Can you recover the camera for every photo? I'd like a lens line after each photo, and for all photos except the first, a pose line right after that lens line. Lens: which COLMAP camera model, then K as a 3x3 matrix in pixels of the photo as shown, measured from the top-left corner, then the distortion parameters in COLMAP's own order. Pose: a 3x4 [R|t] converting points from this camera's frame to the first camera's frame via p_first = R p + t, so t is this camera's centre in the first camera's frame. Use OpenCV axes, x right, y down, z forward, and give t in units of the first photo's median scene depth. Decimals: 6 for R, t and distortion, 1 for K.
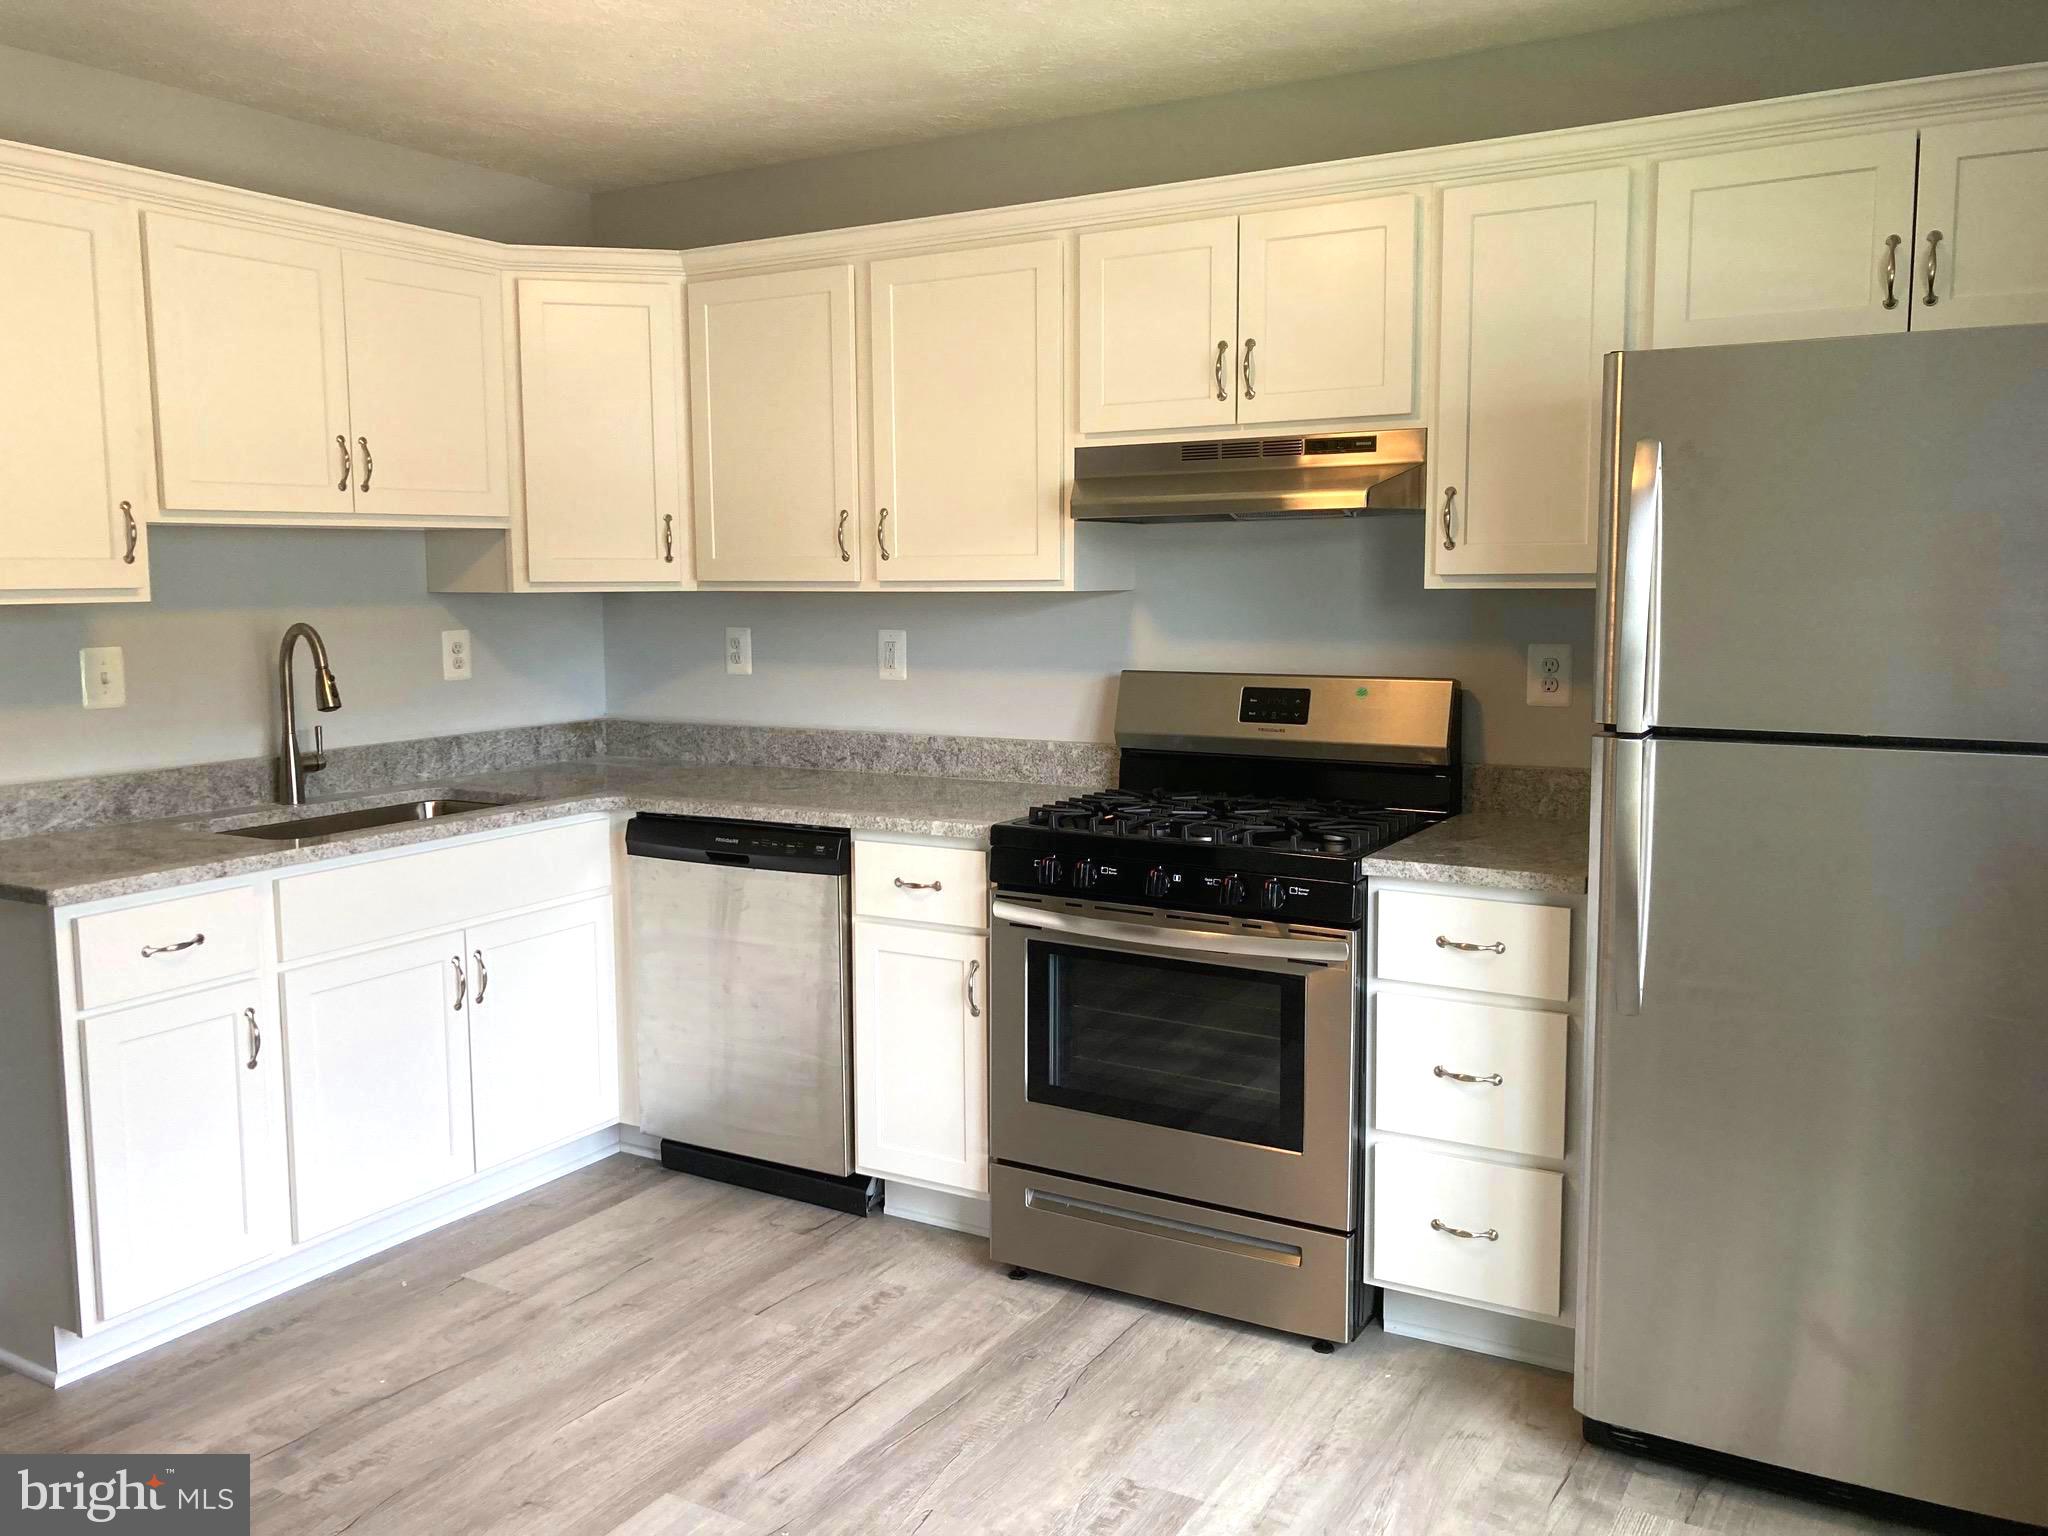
lens RADIAL K [[1695.6, 0, 996.5], [0, 1695.6, 742.7], [0, 0, 1]] dist [0.020453, -0.013028]
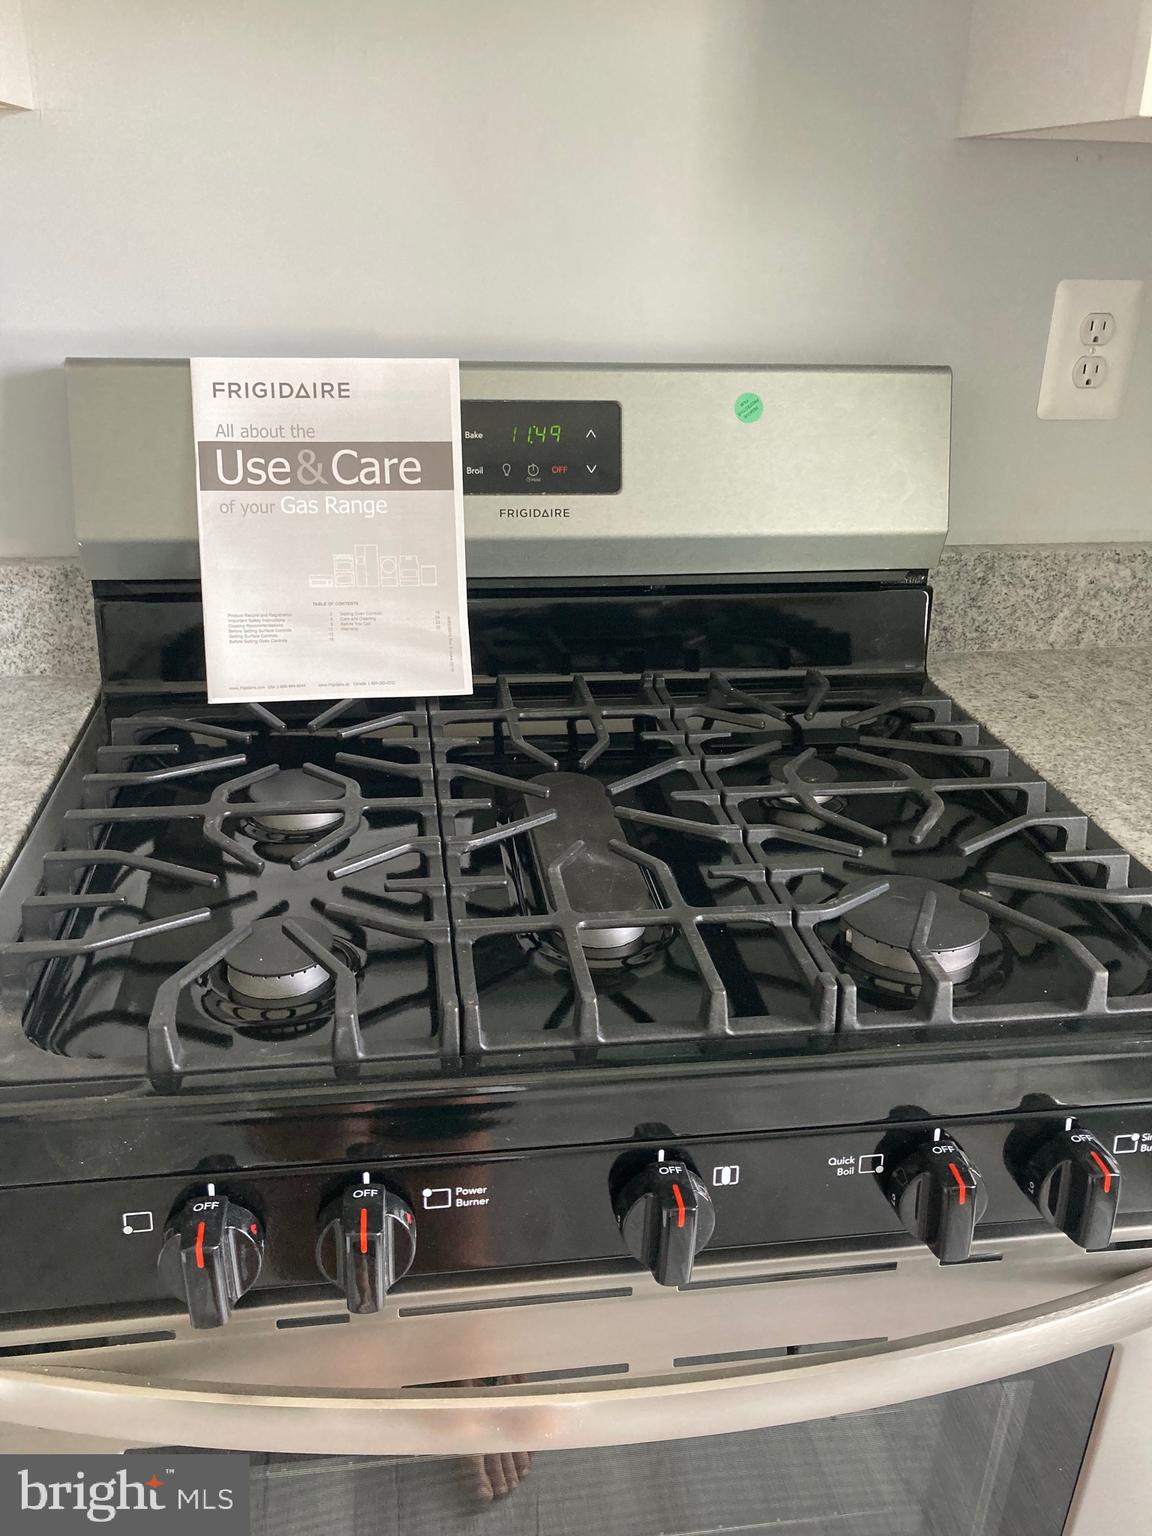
lens RADIAL K [[1271.7, 0, 566.9], [0, 1271.7, 788.1], [0, 0, 1]] dist [0.020453, -0.013028]
pose [[0.771622, -0.235096, 0.591041, -0.024289], [0.038358, 0.944698, 0.325691, -0.044979], [-0.634924, -0.228640, 0.737967, 0.788989]]
